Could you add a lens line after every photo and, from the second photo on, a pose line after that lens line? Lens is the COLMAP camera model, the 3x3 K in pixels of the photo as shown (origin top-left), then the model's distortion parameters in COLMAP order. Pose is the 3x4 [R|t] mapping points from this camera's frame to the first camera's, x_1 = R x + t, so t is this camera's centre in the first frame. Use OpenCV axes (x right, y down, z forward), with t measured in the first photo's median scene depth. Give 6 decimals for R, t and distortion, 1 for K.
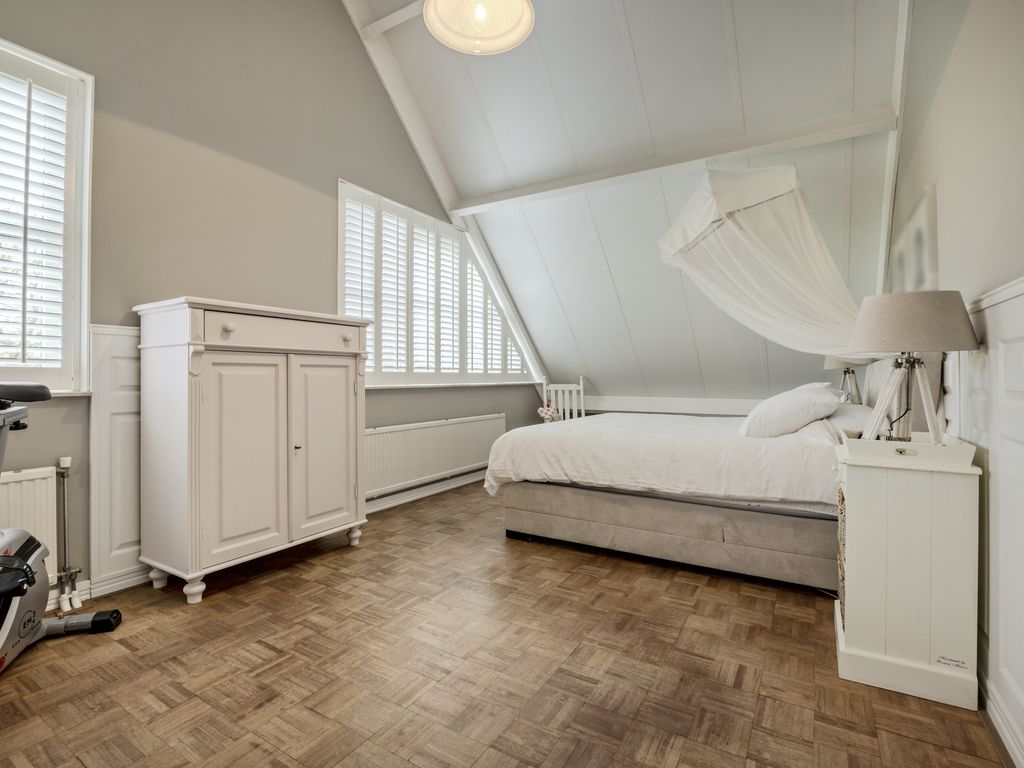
lens RADIAL K [[508.1, 0, 512.3], [0, 508.1, 375.0], [0, 0, 1]] dist [-0.000992, 0.000029]
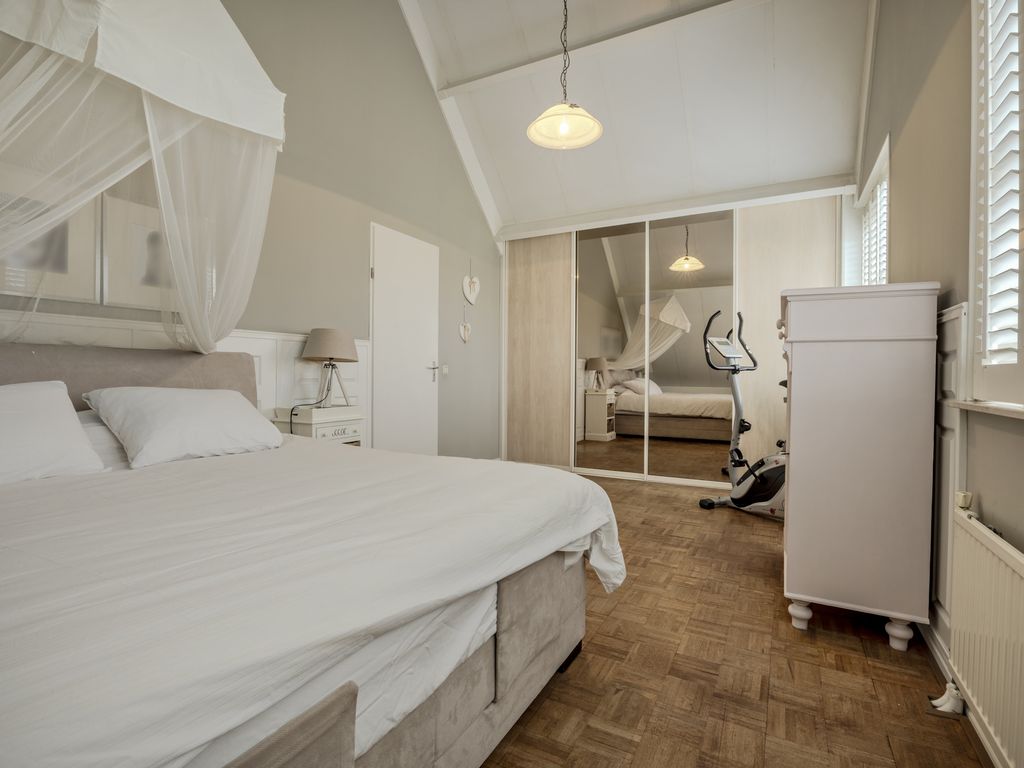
lens RADIAL K [[508.1, 0, 512.3], [0, 508.1, 375.0], [0, 0, 1]] dist [-0.000992, 0.000029]
pose [[-0.998464, -0.004560, -0.055216, 0.149027], [-0.004664, 0.999988, 0.001756, 0.004911], [0.055208, 0.002011, -0.998473, 2.340092]]
